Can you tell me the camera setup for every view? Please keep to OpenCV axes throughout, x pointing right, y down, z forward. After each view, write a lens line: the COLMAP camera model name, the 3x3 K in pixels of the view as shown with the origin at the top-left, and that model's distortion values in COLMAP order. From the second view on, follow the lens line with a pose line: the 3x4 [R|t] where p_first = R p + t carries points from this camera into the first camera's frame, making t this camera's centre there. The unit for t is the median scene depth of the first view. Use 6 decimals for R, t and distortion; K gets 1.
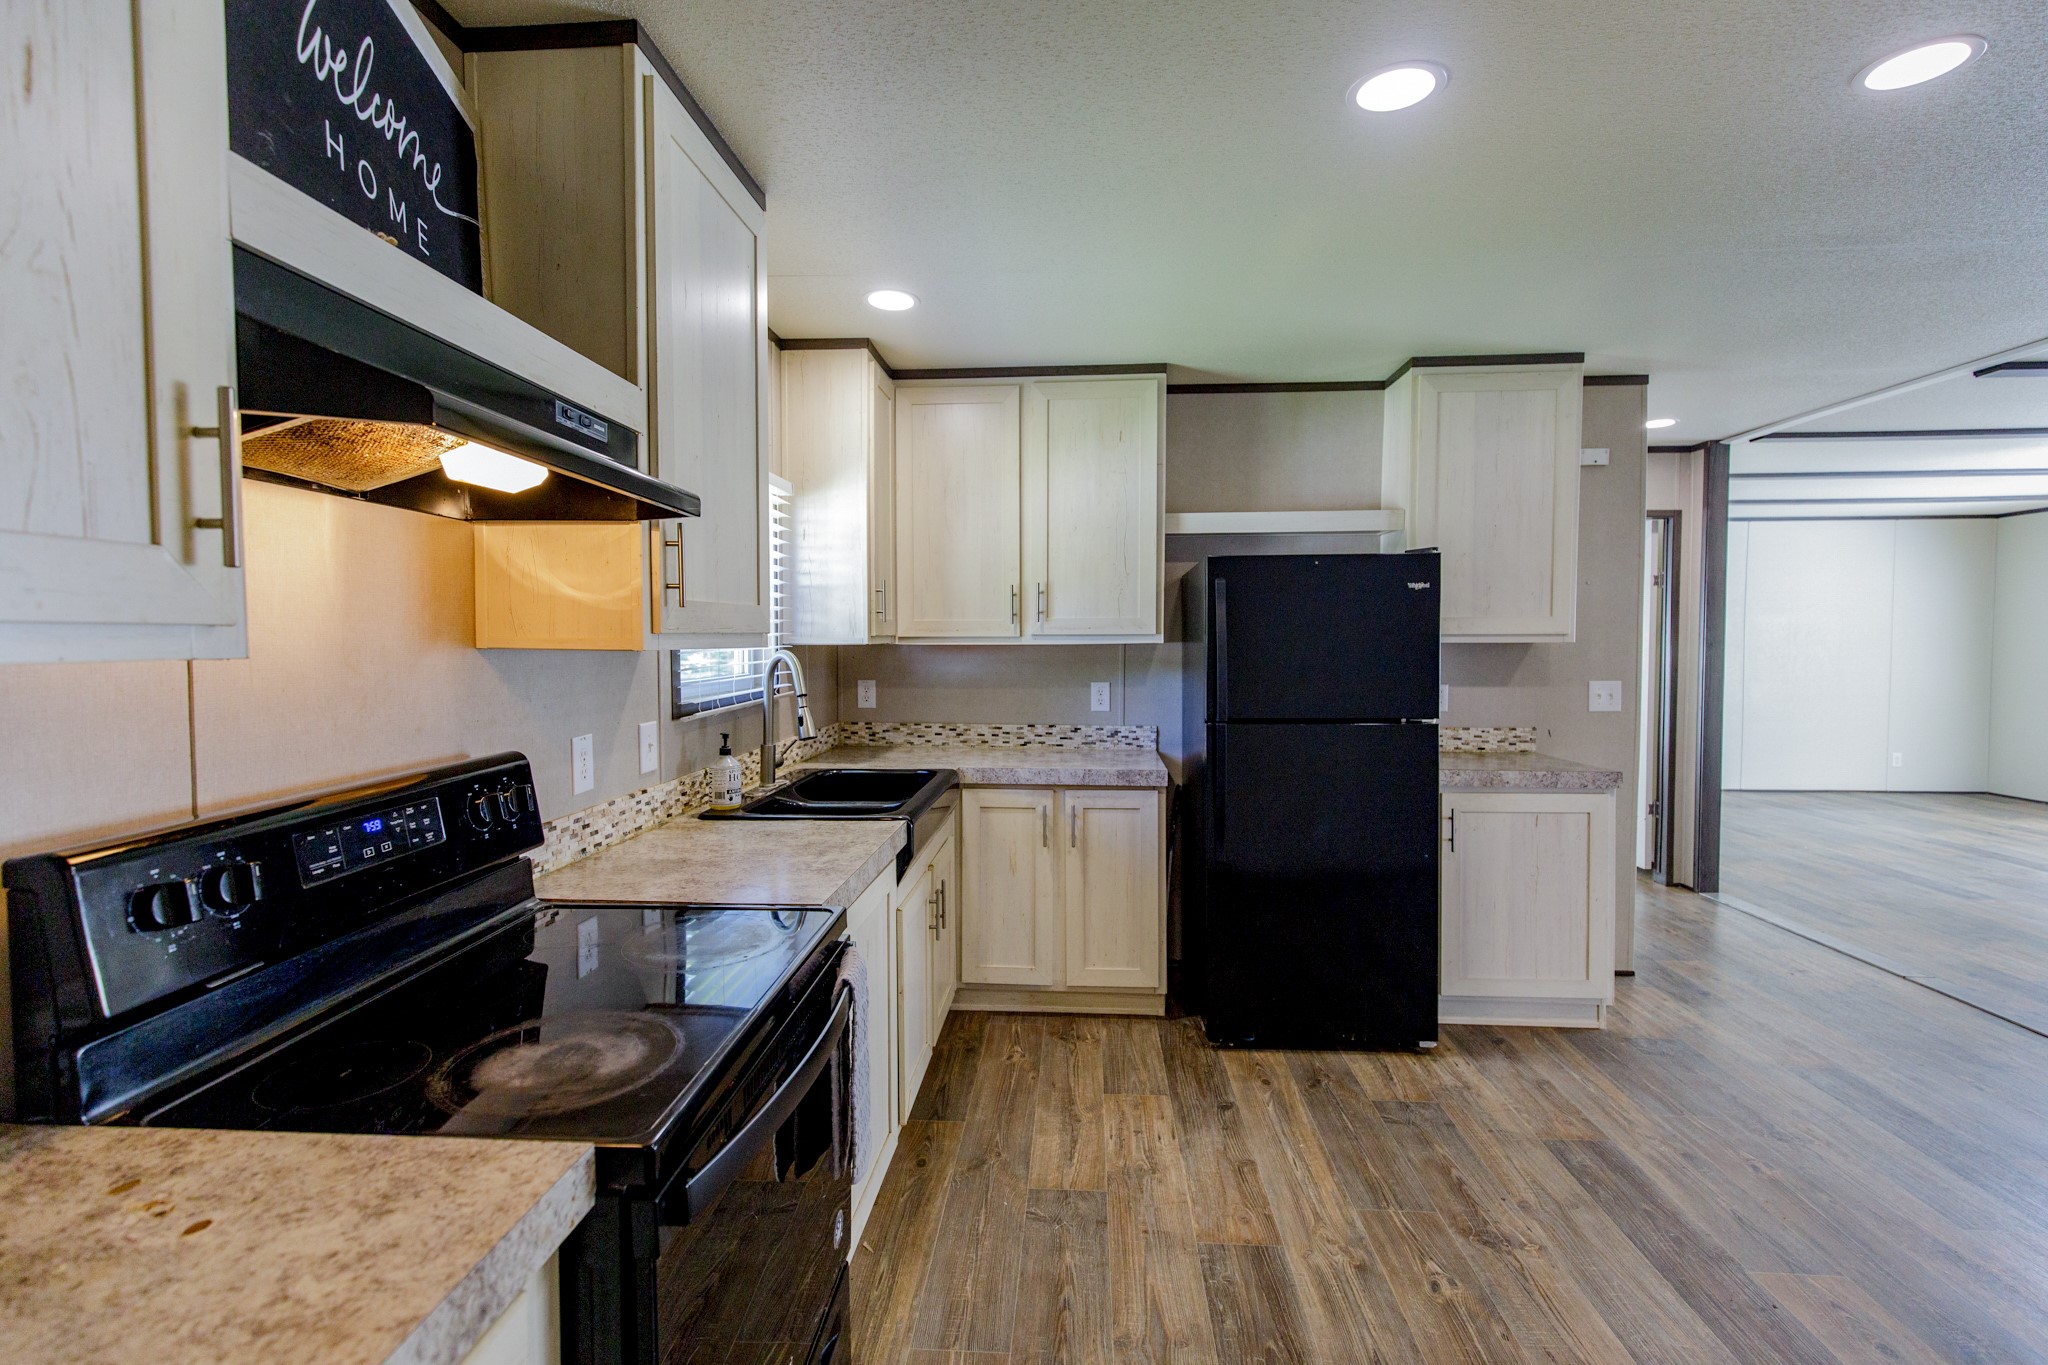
lens RADIAL K [[917.7, 0, 1025.9], [0, 917.7, 671.5], [0, 0, 1]] dist [0.001852, -0.001017]
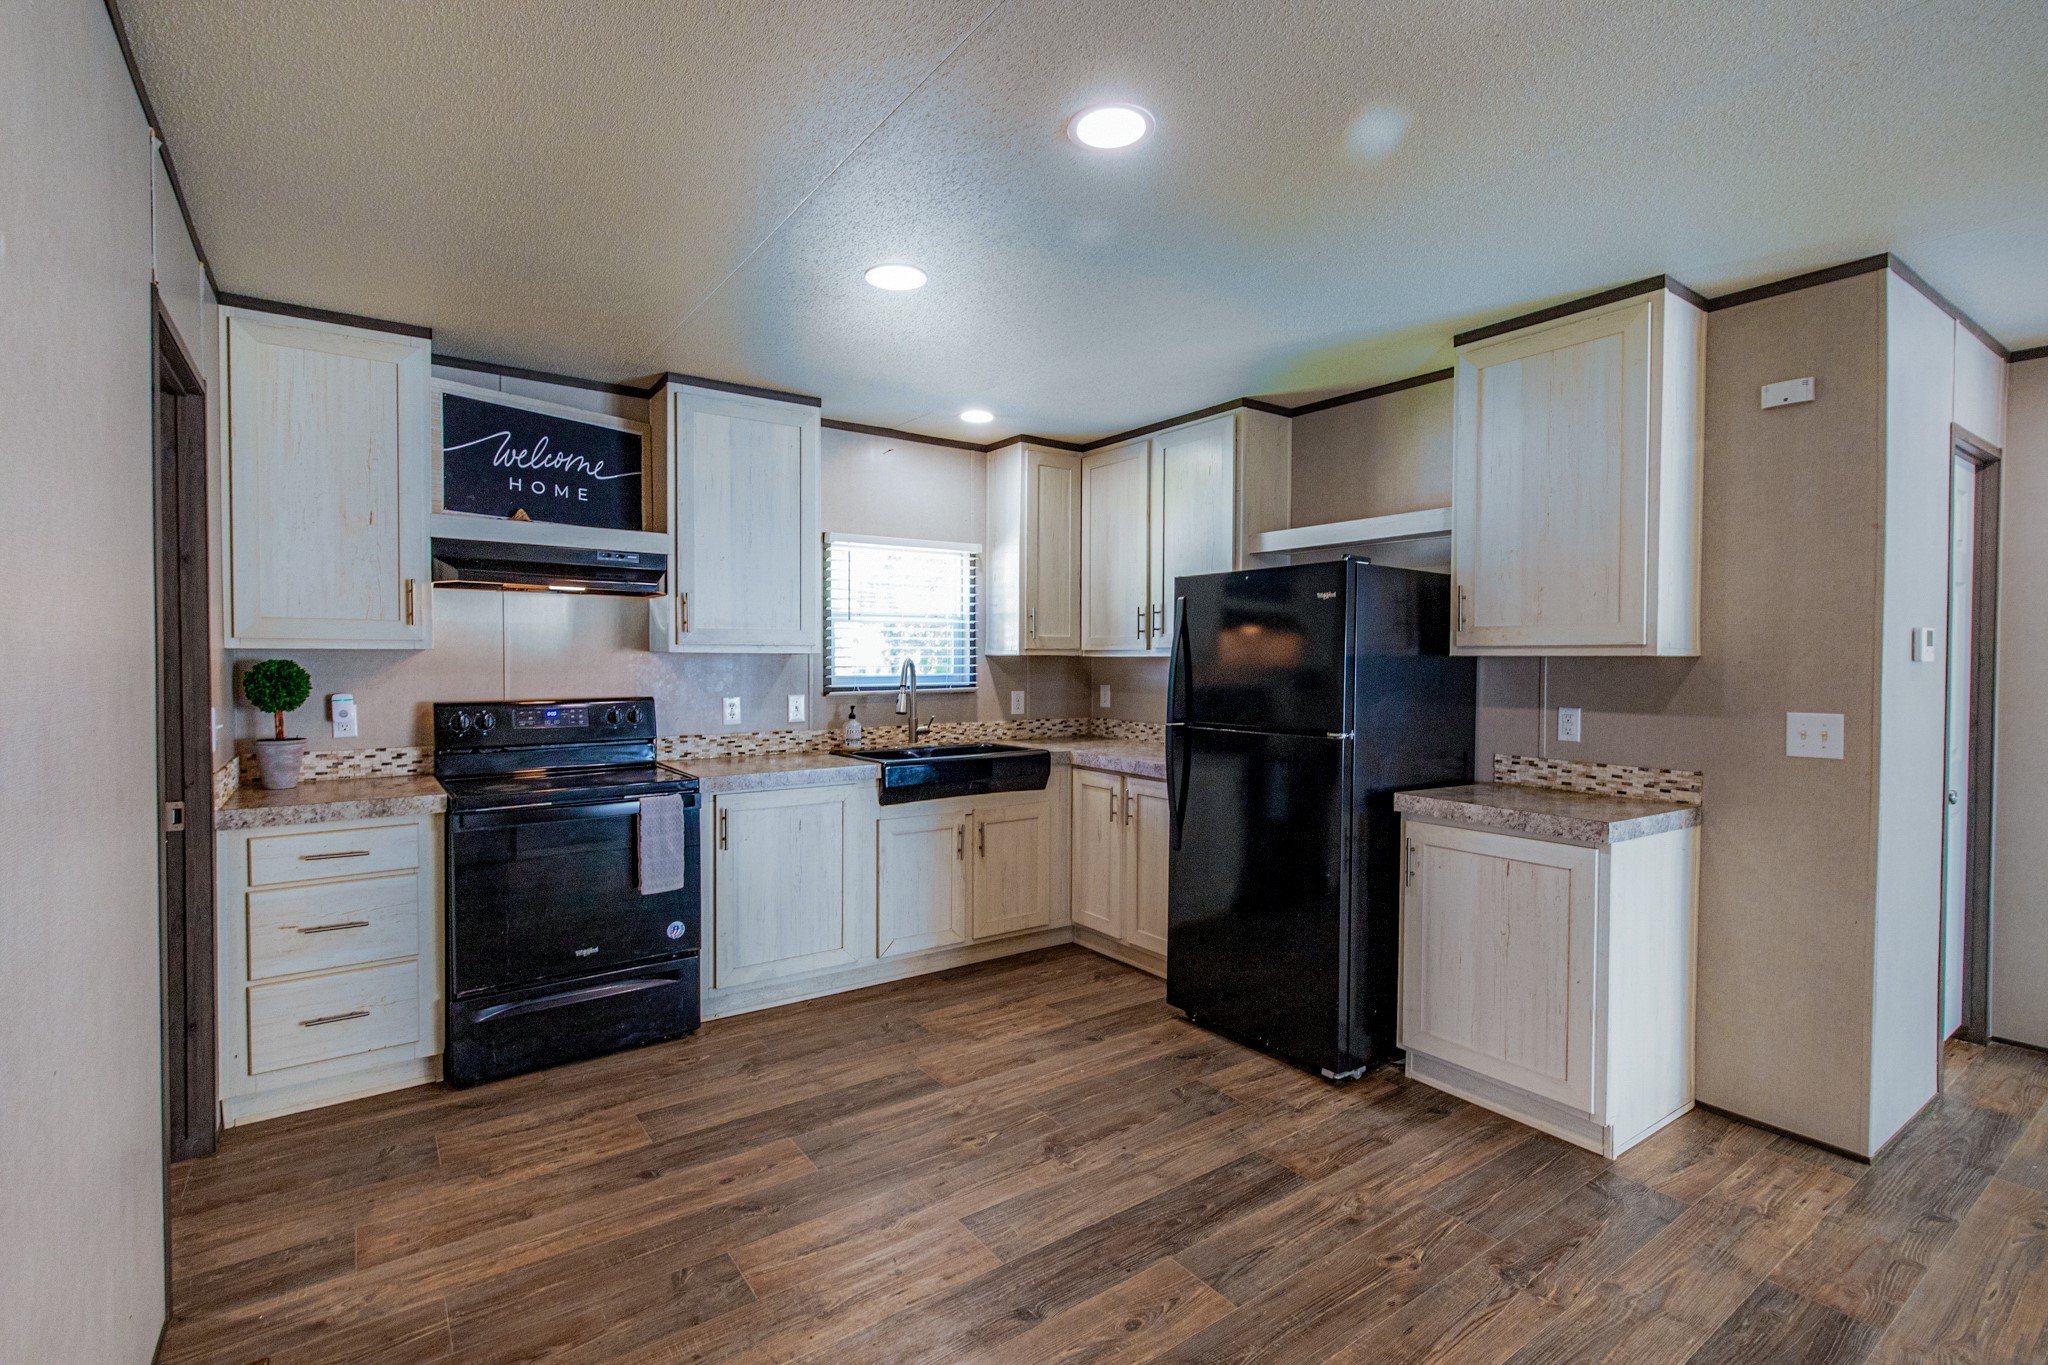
lens RADIAL K [[936.5, 0, 1027.8], [0, 936.5, 672.5], [0, 0, 1]] dist [0.004078, -0.001261]
pose [[0.637428, 0.016455, -0.770335, 0.986370], [-0.034260, 0.999388, -0.007002, 0.005817], [0.769748, 0.030855, 0.637601, 0.123438]]
